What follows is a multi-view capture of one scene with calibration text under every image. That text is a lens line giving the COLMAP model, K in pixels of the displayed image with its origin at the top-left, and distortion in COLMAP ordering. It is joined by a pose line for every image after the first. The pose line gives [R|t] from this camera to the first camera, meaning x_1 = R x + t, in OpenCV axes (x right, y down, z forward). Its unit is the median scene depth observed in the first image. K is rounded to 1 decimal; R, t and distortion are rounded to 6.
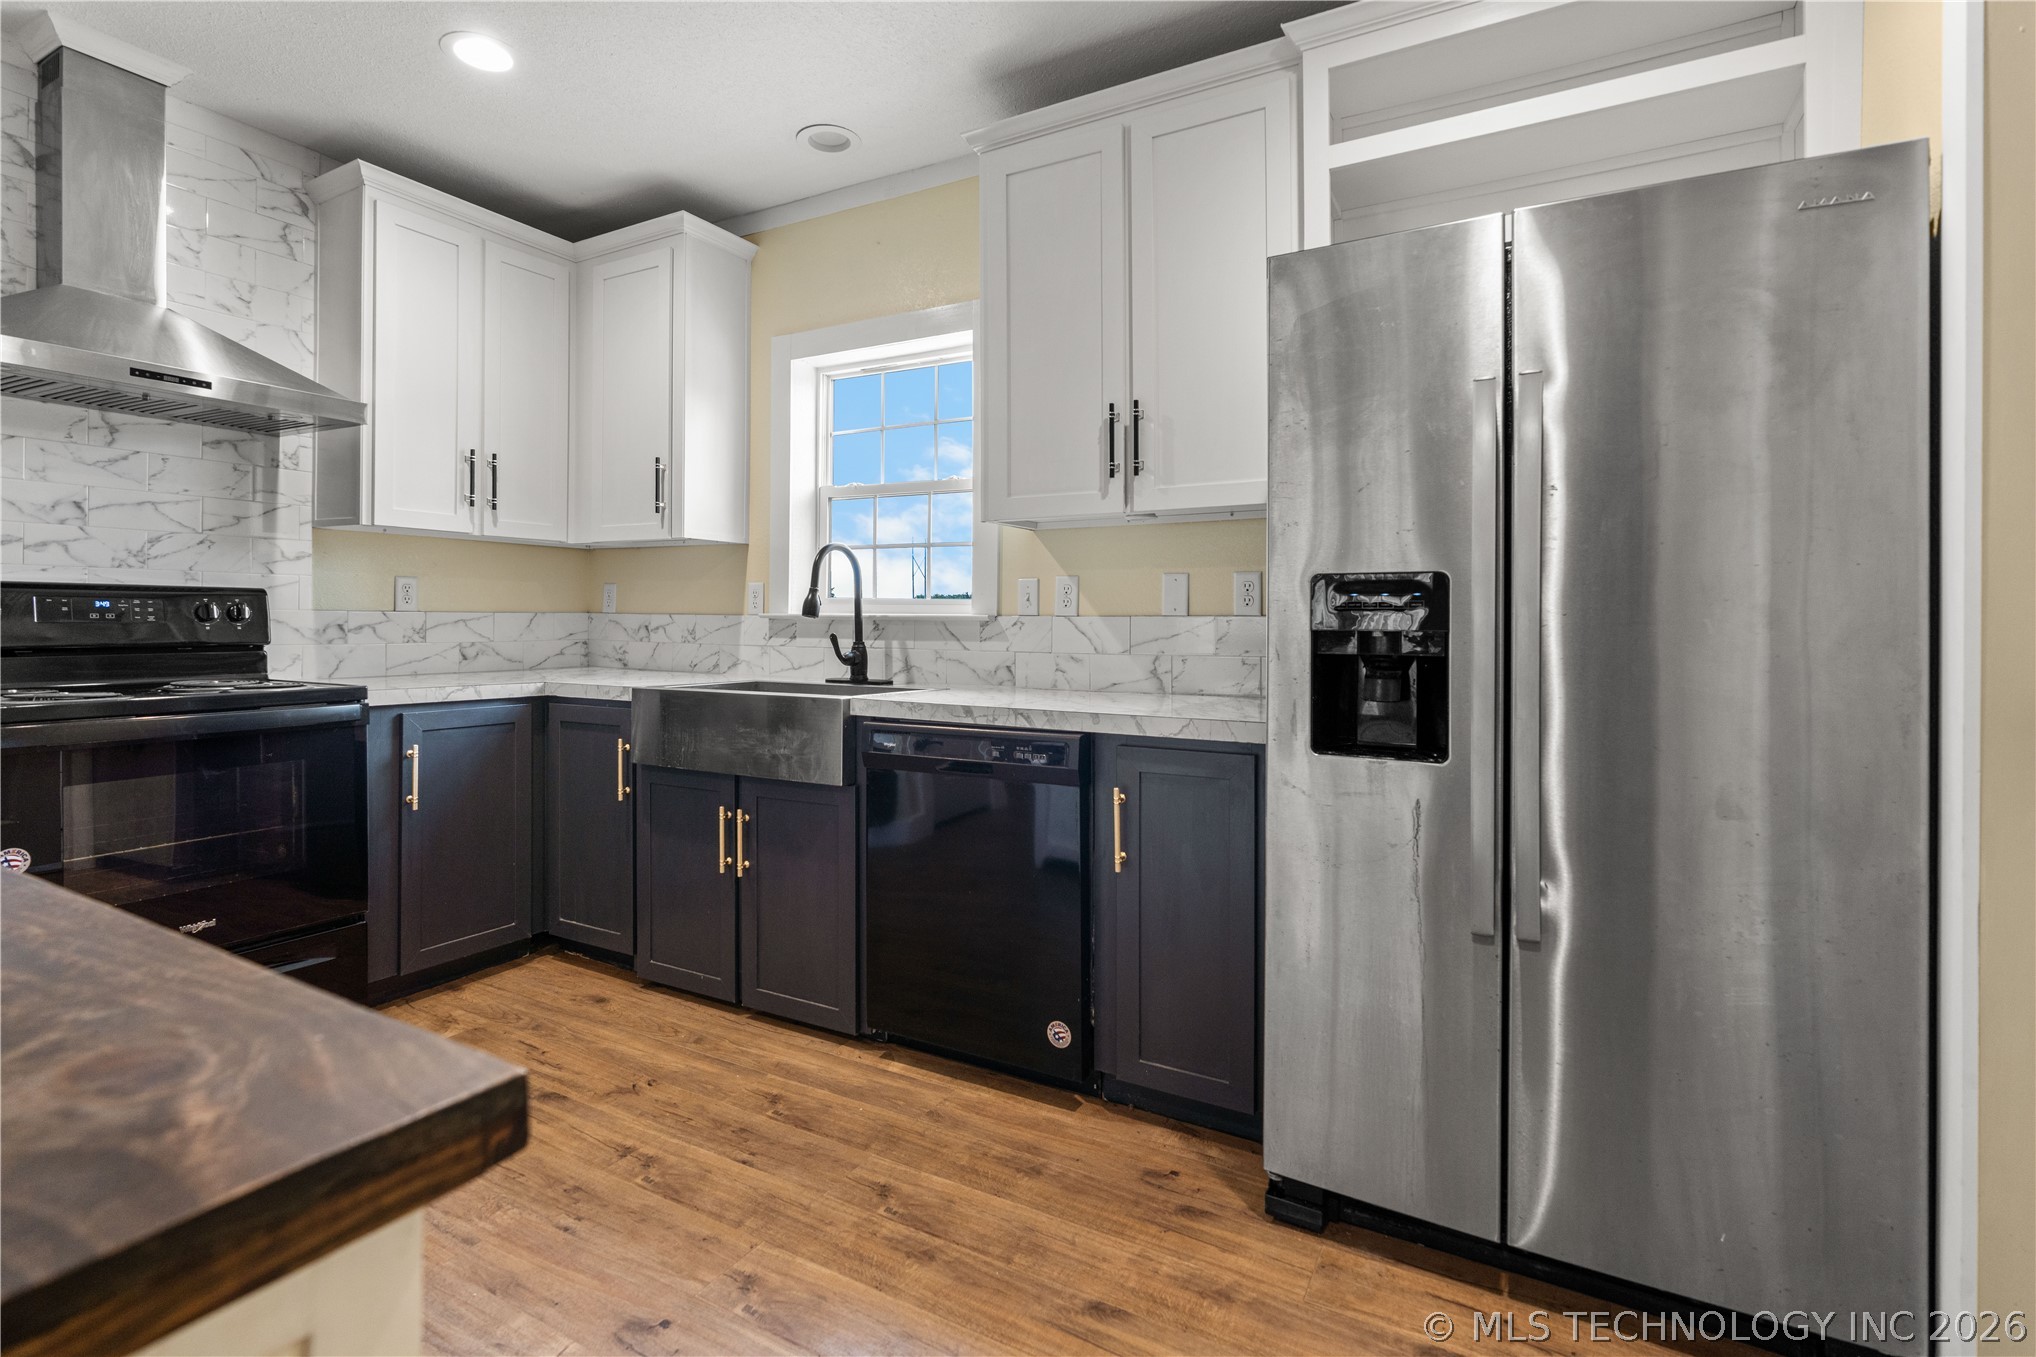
lens RADIAL K [[938.1, 0, 1014.6], [0, 938.1, 619.4], [0, 0, 1]] dist [-0.012236, 0.000578]
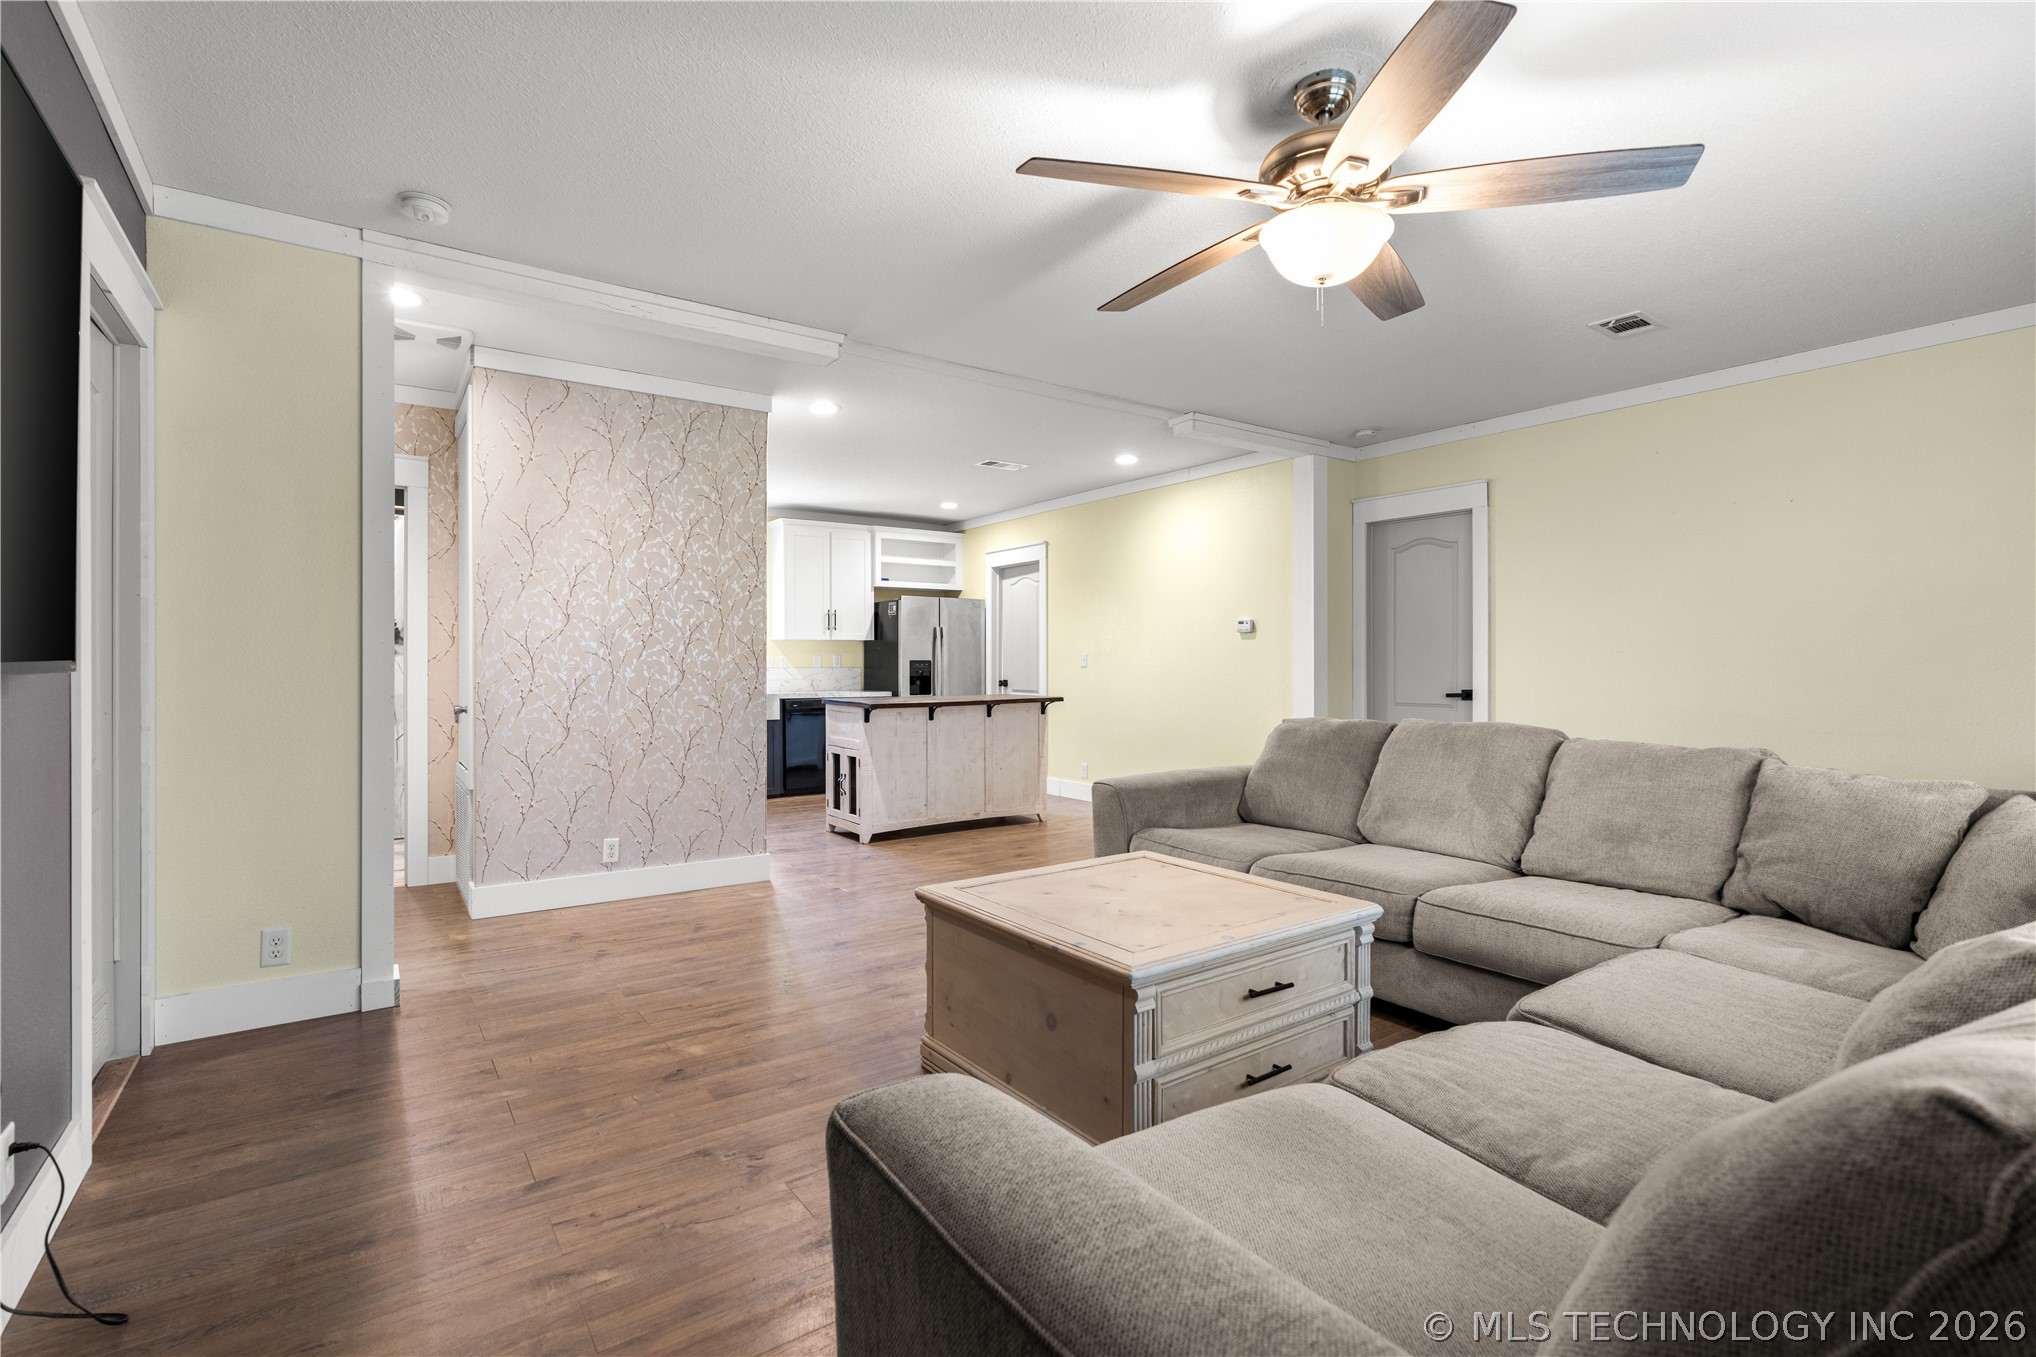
lens RADIAL K [[935.3, 0, 1007.4], [0, 935.3, 667.3], [0, 0, 1]] dist [-0.008486, 0.000486]
pose [[0.437919, -0.010524, 0.898953, -2.905638], [0.002467, 0.999942, 0.010504, -0.043847], [-0.899011, -0.002382, 0.437919, -1.229535]]
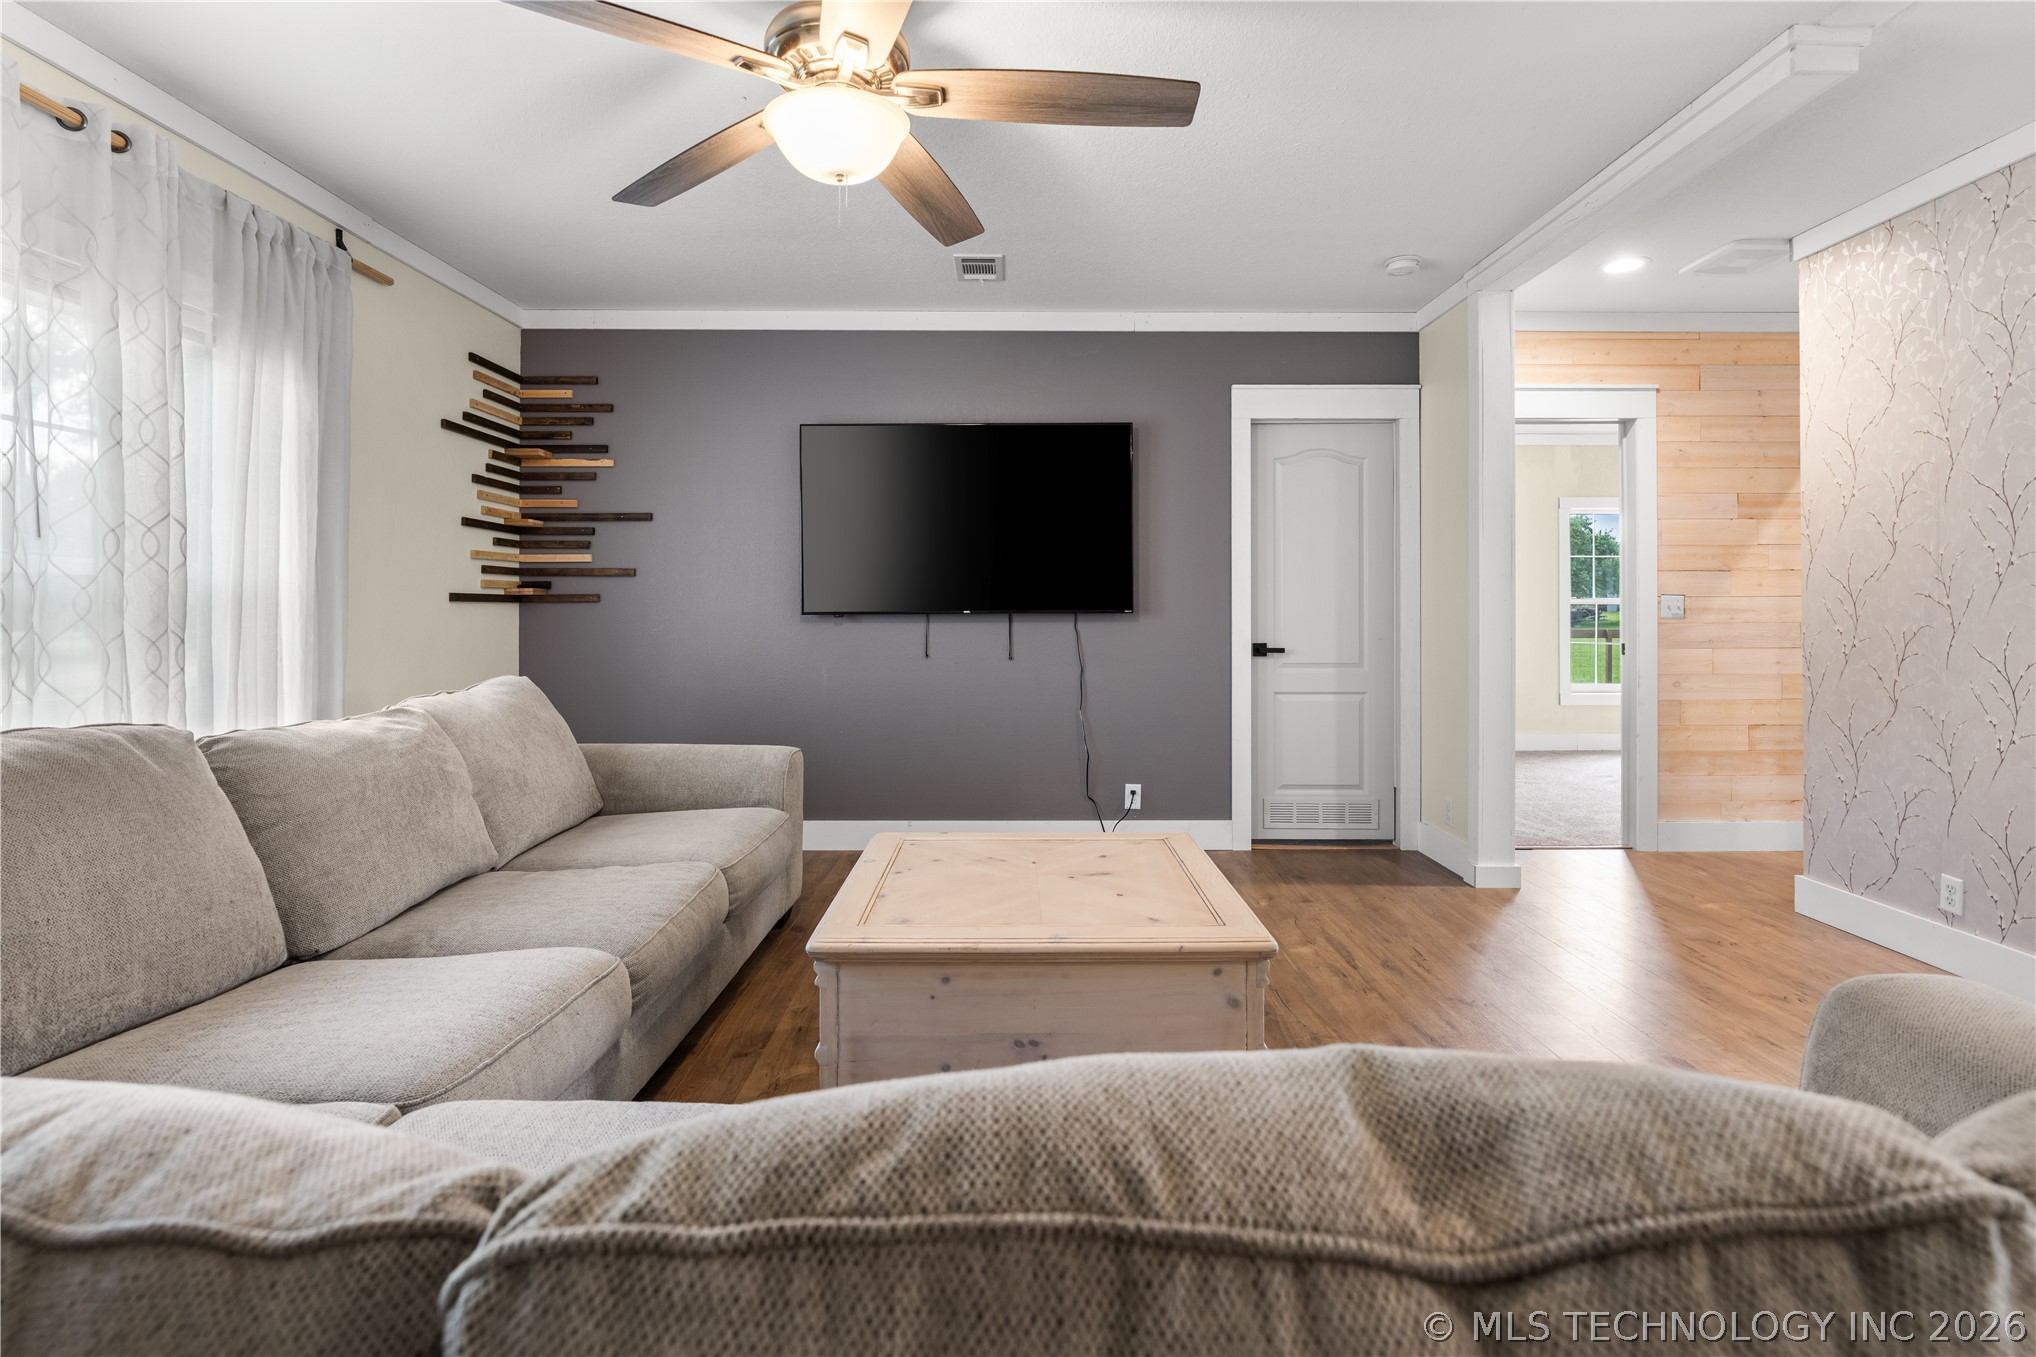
lens RADIAL K [[957.8, 0, 1017.2], [0, 957.8, 609.7], [0, 0, 1]] dist [-0.003545, 0.000355]
pose [[0.487105, -0.007638, -0.873310, -0.989376], [0.003524, 0.999971, -0.006780, -0.029272], [0.873336, 0.000225, 0.487118, -1.388999]]
